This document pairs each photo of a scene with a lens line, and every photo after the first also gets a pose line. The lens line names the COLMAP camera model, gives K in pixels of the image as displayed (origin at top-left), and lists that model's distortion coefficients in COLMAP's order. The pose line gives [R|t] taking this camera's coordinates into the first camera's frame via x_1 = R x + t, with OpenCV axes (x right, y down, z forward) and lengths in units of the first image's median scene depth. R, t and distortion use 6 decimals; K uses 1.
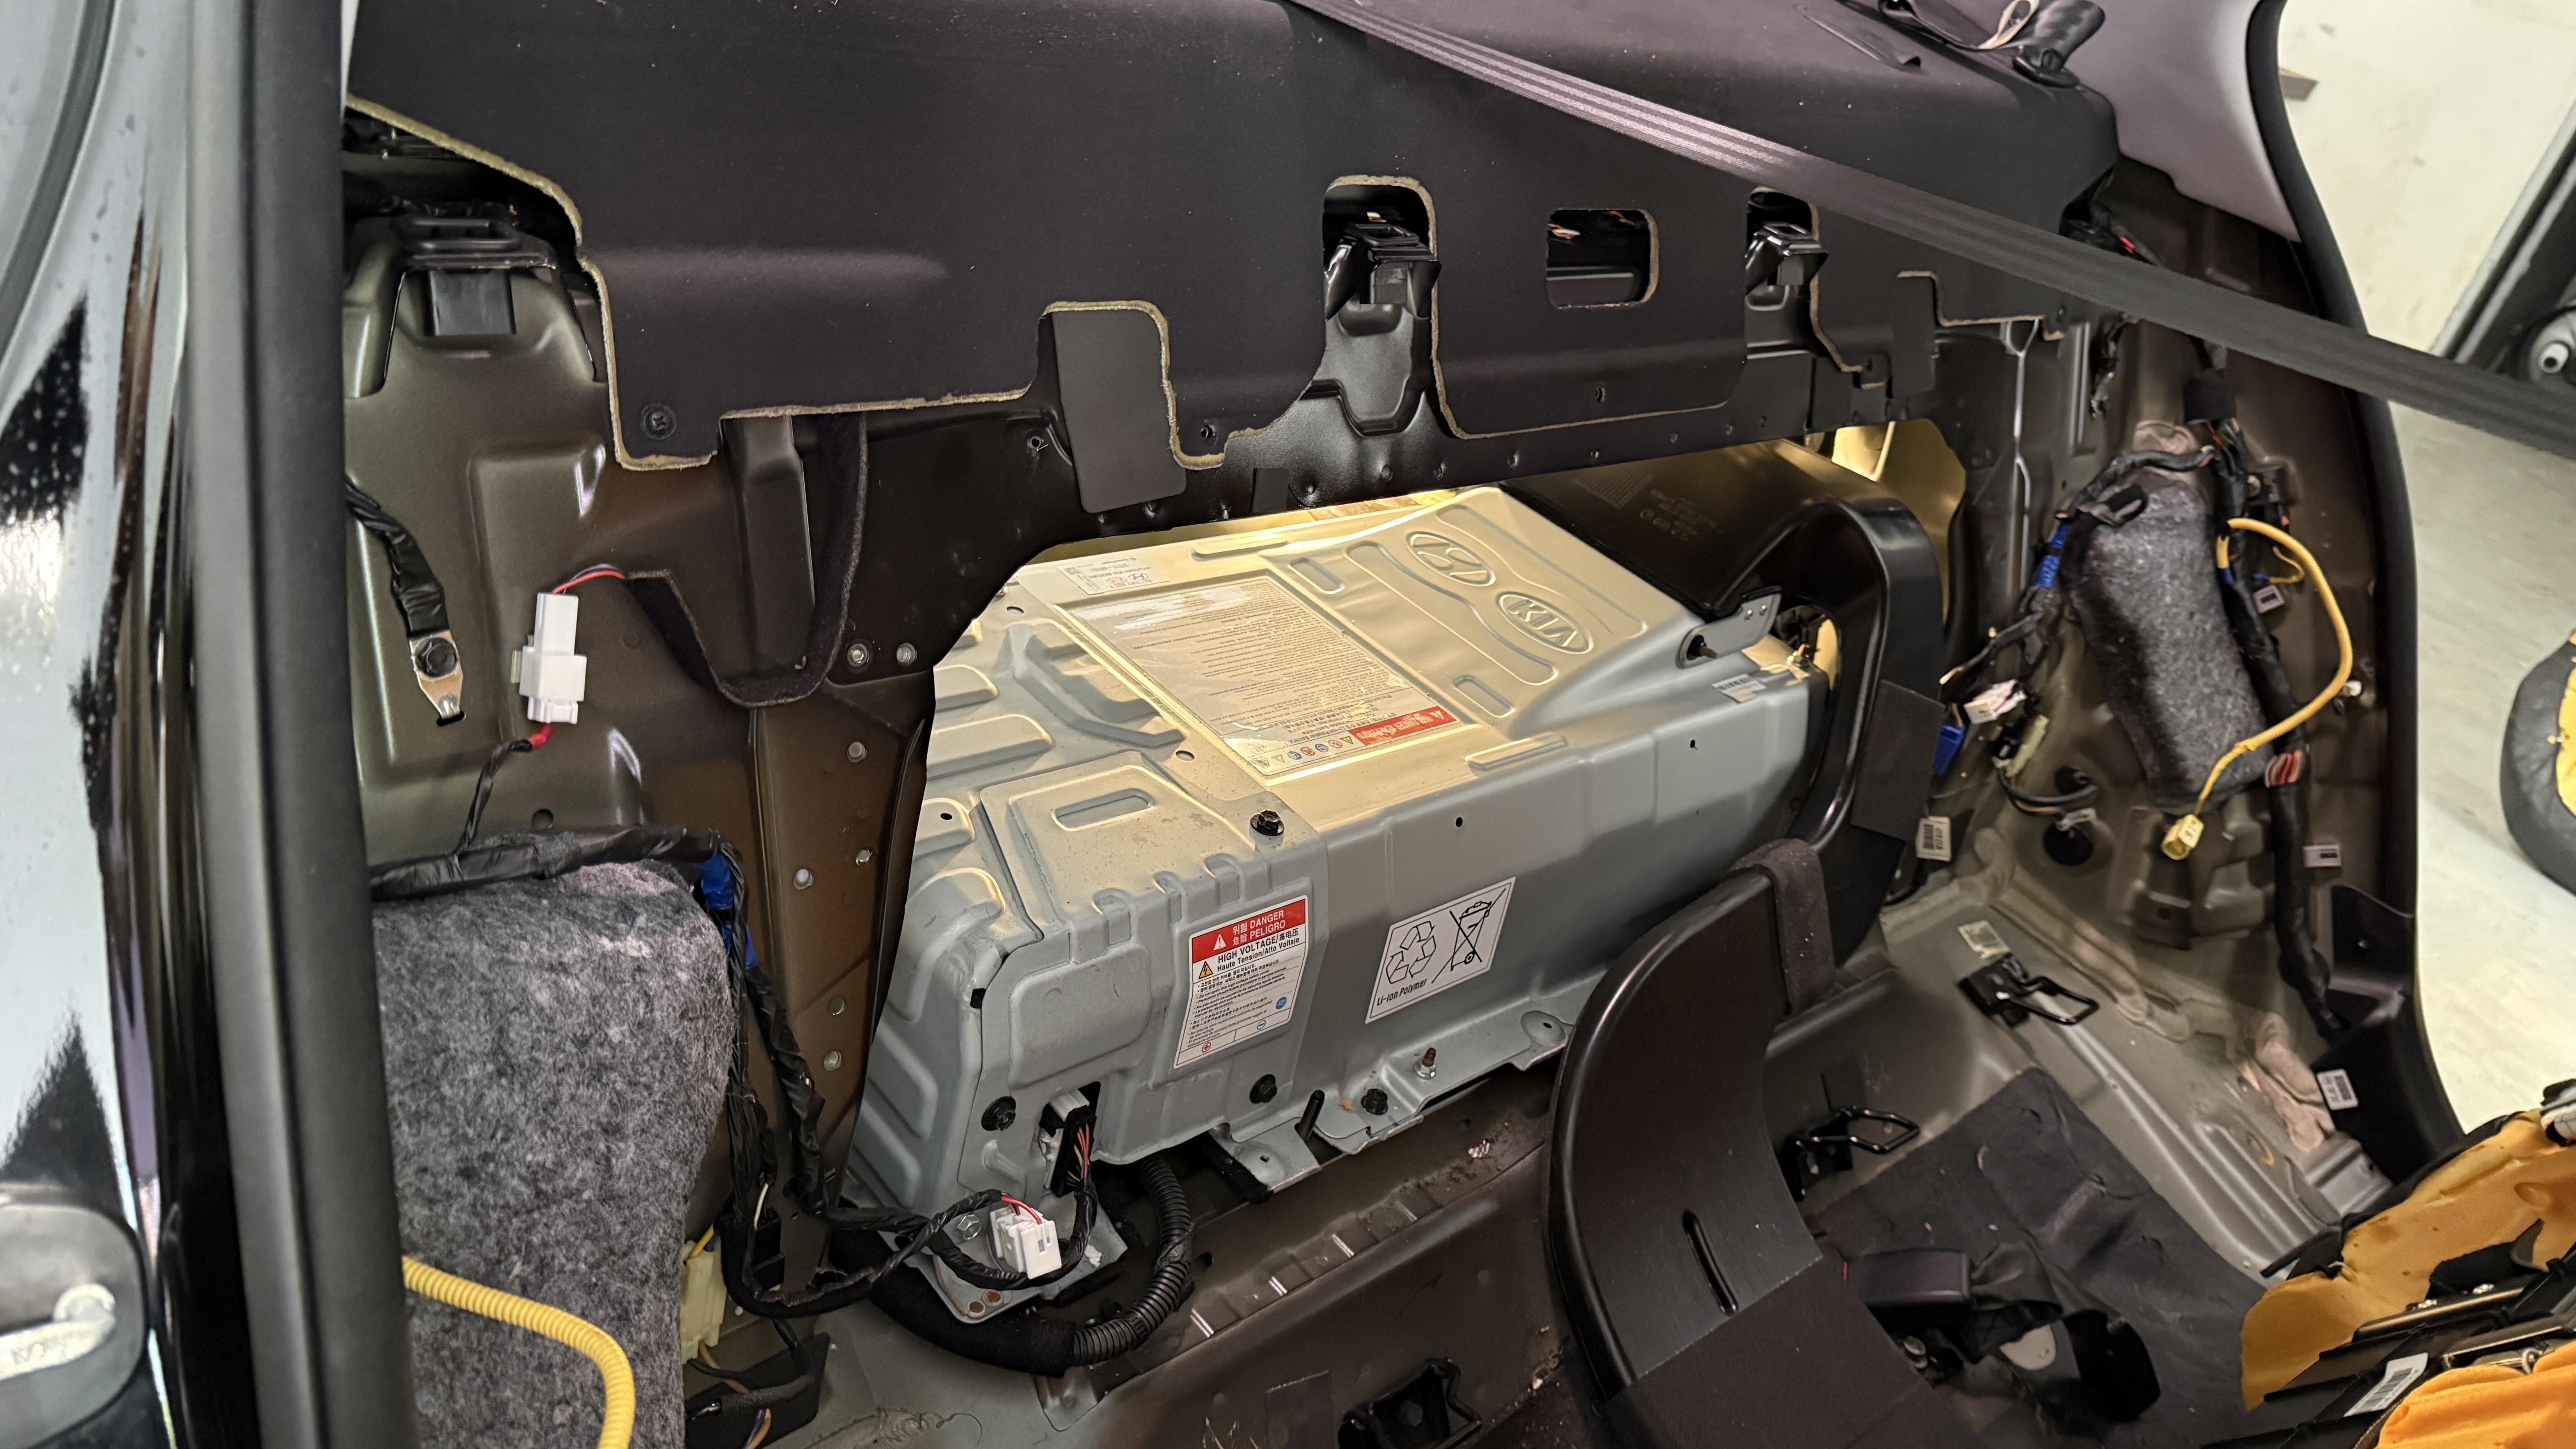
lens RADIAL K [[1838.1, 0, 1262.3], [0, 1838.1, 704.4], [0, 0, 1]] dist [0.062465, -0.099070]
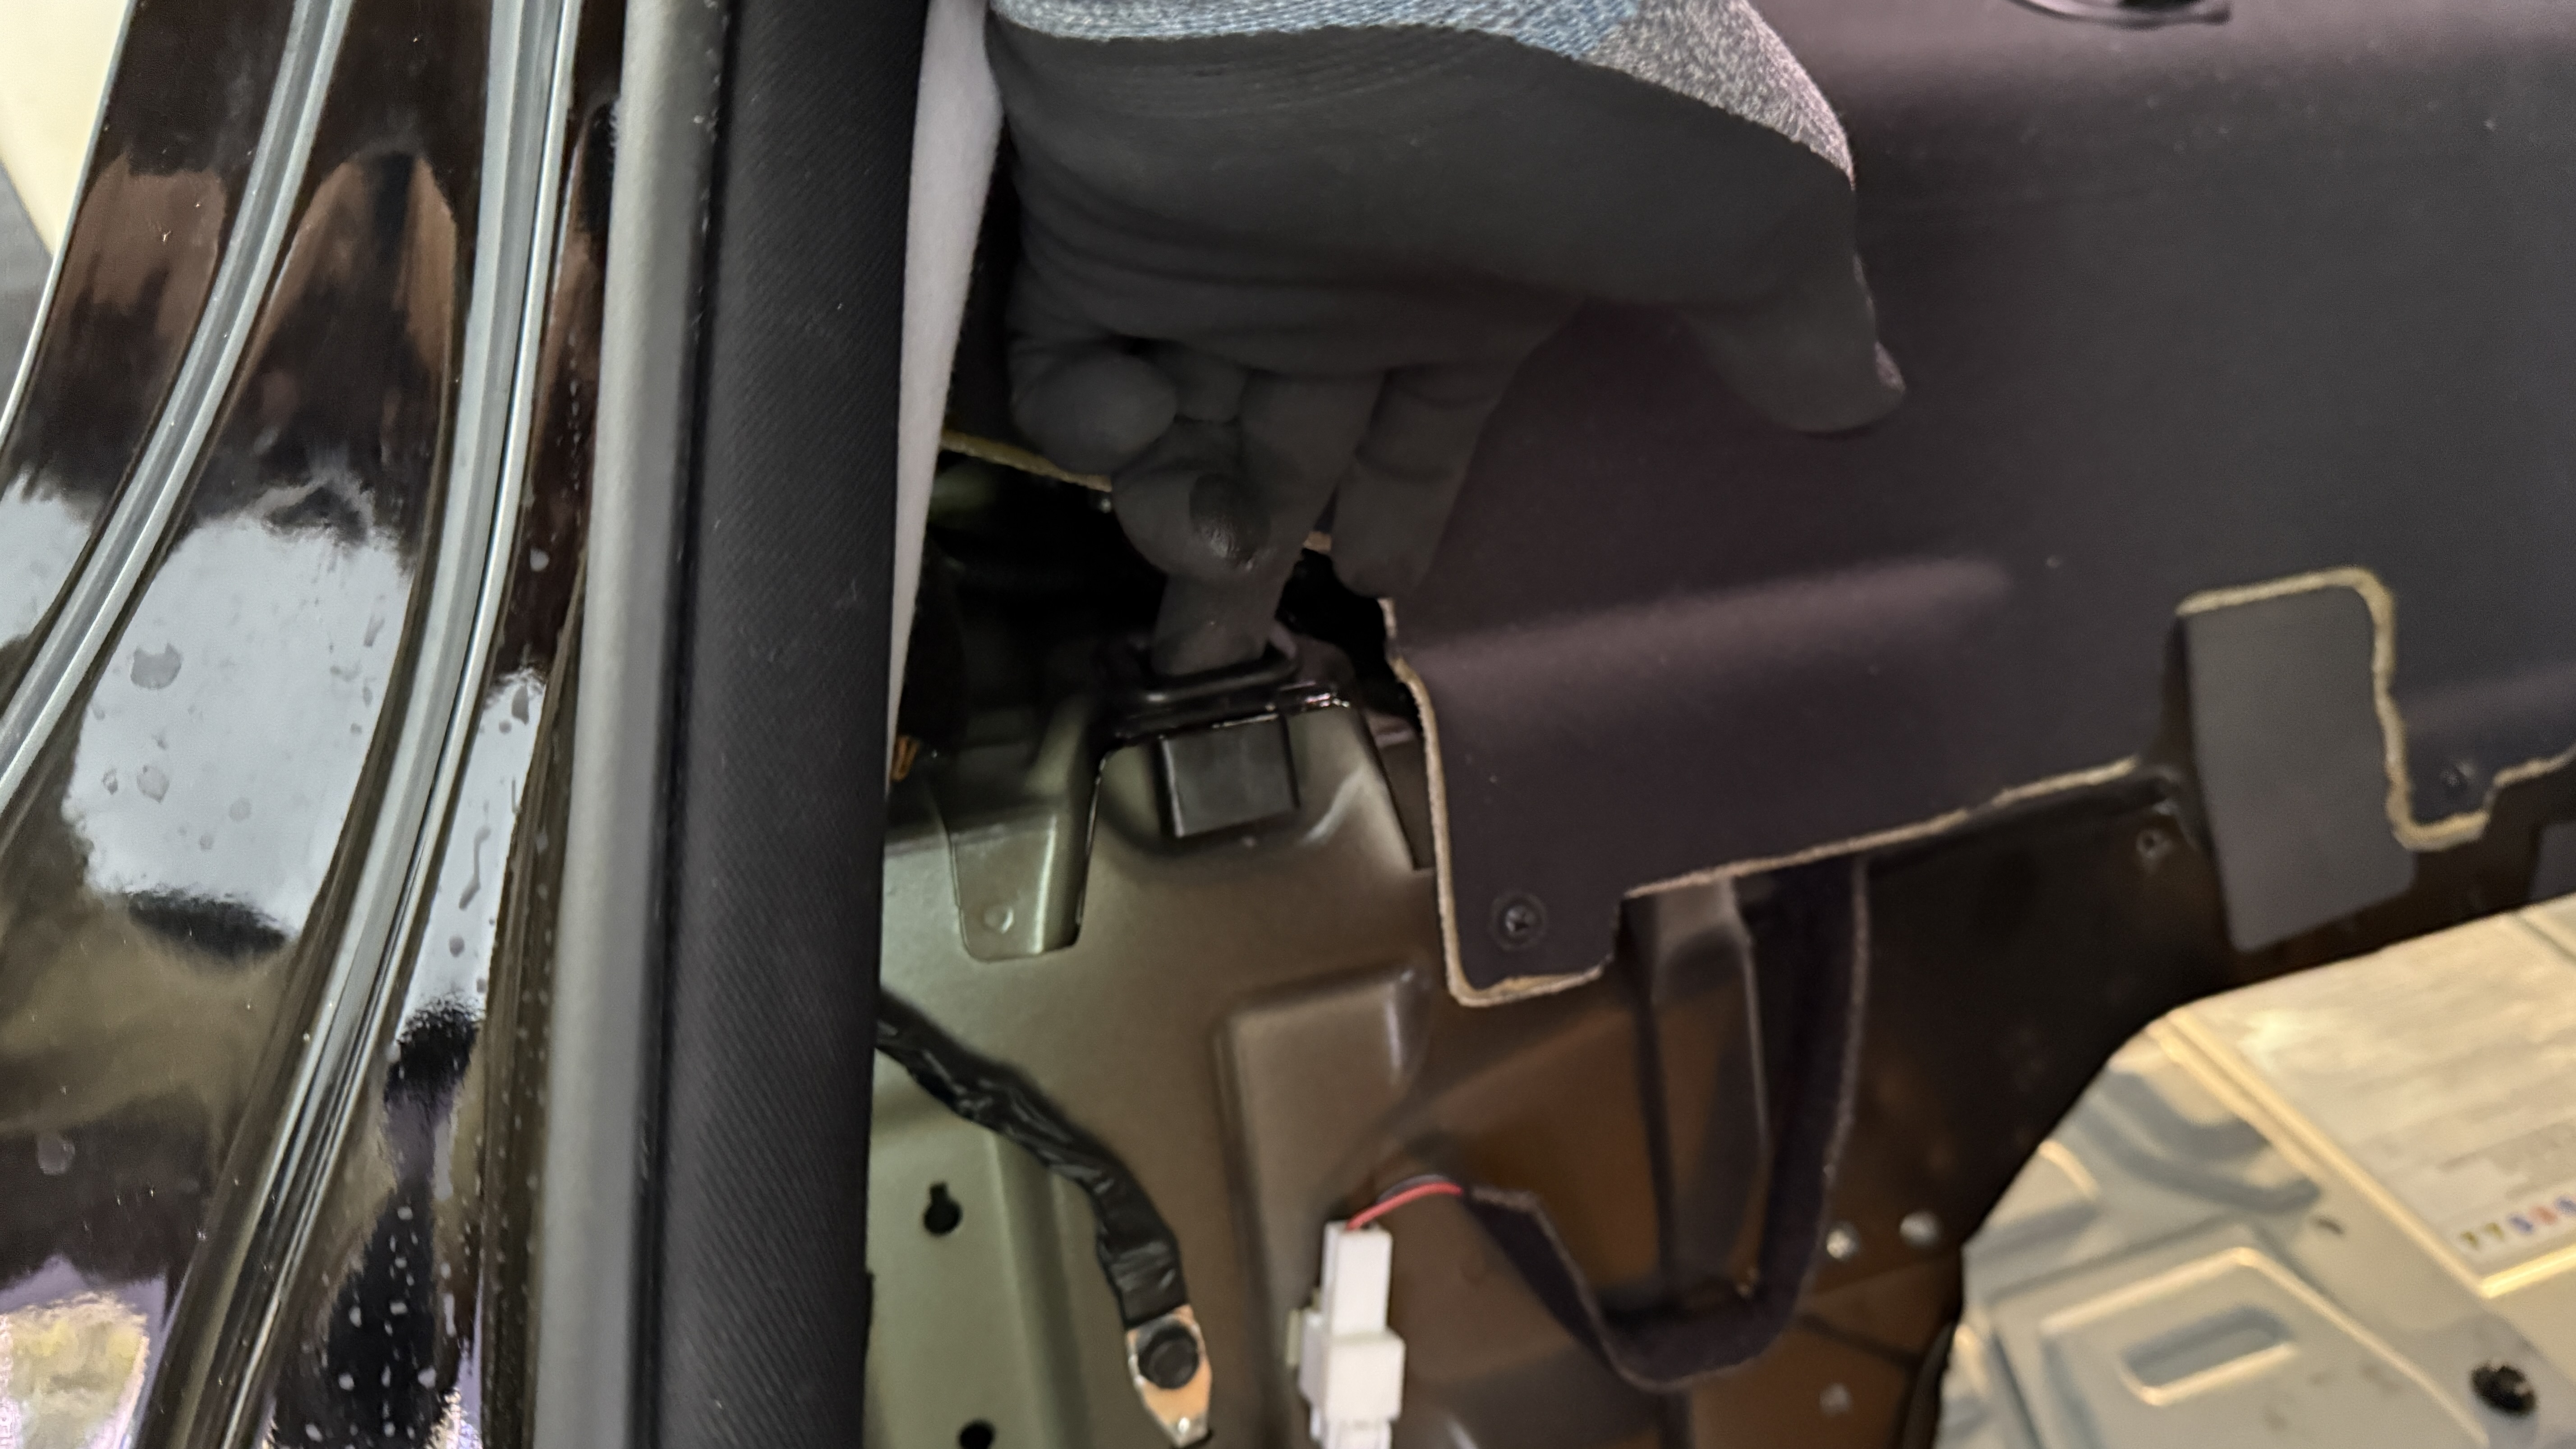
lens RADIAL K [[1797.8, 0, 1292.9], [0, 1797.8, 723.3], [0, 0, 1]] dist [0.117752, -0.186057]
pose [[0.911778, 0.002957, -0.410674, -0.151724], [0.003720, 0.999874, 0.015460, -0.215223], [0.410667, -0.015624, 0.911651, 0.436804]]
